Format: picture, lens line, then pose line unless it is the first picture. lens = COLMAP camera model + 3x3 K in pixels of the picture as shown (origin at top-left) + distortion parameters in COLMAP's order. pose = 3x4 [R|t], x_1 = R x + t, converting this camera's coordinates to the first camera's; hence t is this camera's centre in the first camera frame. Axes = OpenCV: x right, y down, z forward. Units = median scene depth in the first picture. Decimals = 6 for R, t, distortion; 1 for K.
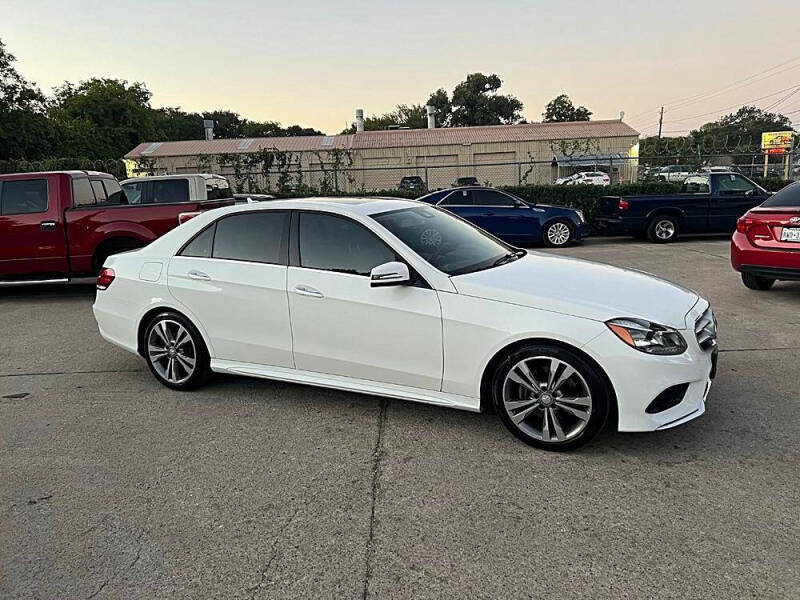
lens RADIAL K [[609.9, 0, 377.3], [0, 609.9, 297.9], [0, 0, 1]] dist [0.073479, -0.072978]
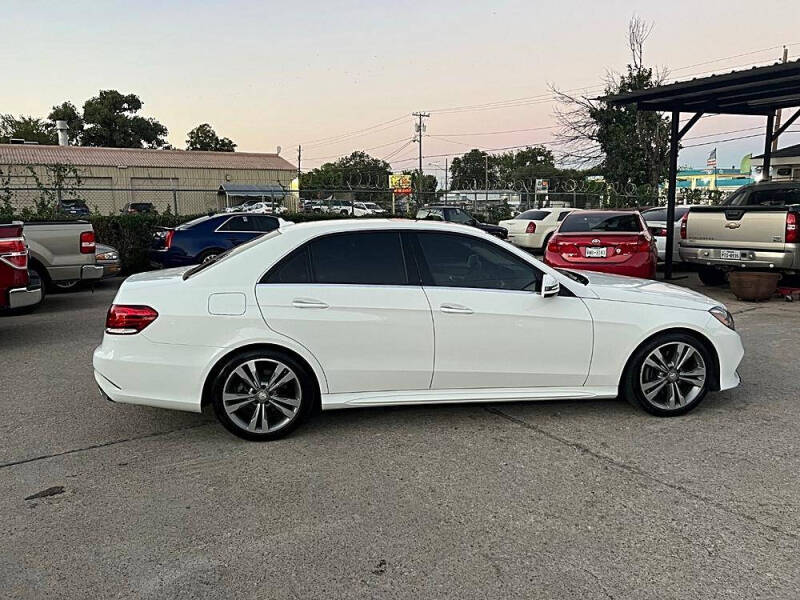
lens RADIAL K [[628.3, 0, 390.3], [0, 628.3, 302.5], [0, 0, 1]] dist [0.065177, -0.081884]
pose [[0.818989, -0.062001, 0.570450, -0.252579], [0.086942, 0.996076, -0.016561, -0.004225], [-0.567185, 0.063159, 0.821165, 0.064798]]
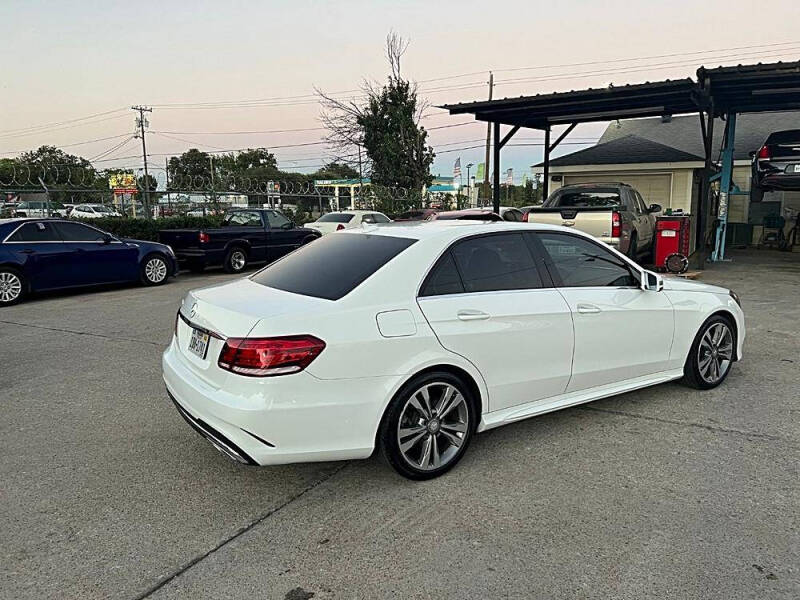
lens RADIAL K [[633.3, 0, 400.0], [0, 633.3, 300.0], [0, 0, 1]] dist [0.064441, -0.089191]
pose [[0.466980, -0.105098, 0.878000, -0.373651], [0.160400, 0.986508, 0.032775, -0.034511], [-0.869599, 0.125526, 0.477537, 0.242791]]
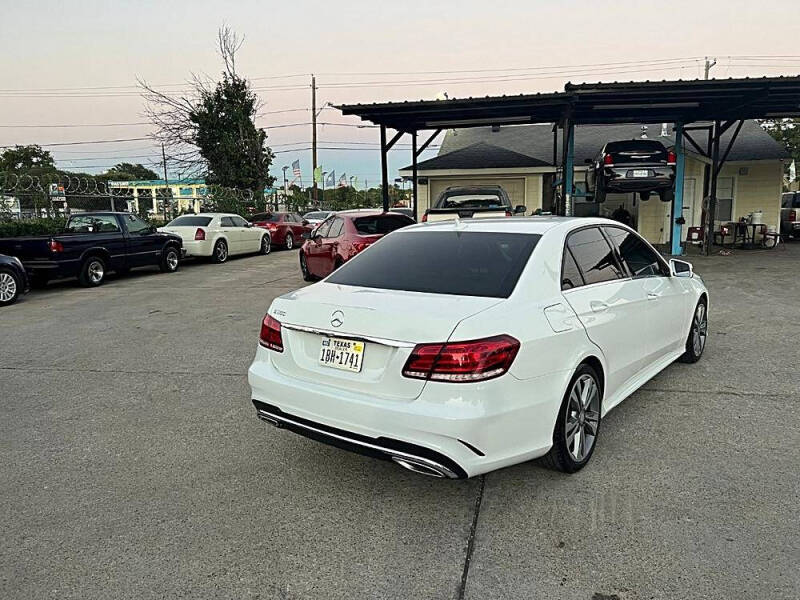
lens RADIAL K [[631.8, 0, 415.3], [0, 631.8, 296.1], [0, 0, 1]] dist [0.065028, -0.092016]
pose [[0.142044, -0.111897, 0.983515, -0.411212], [0.196824, 0.976943, 0.082723, -0.059546], [-0.970095, 0.181829, 0.160793, 0.388853]]
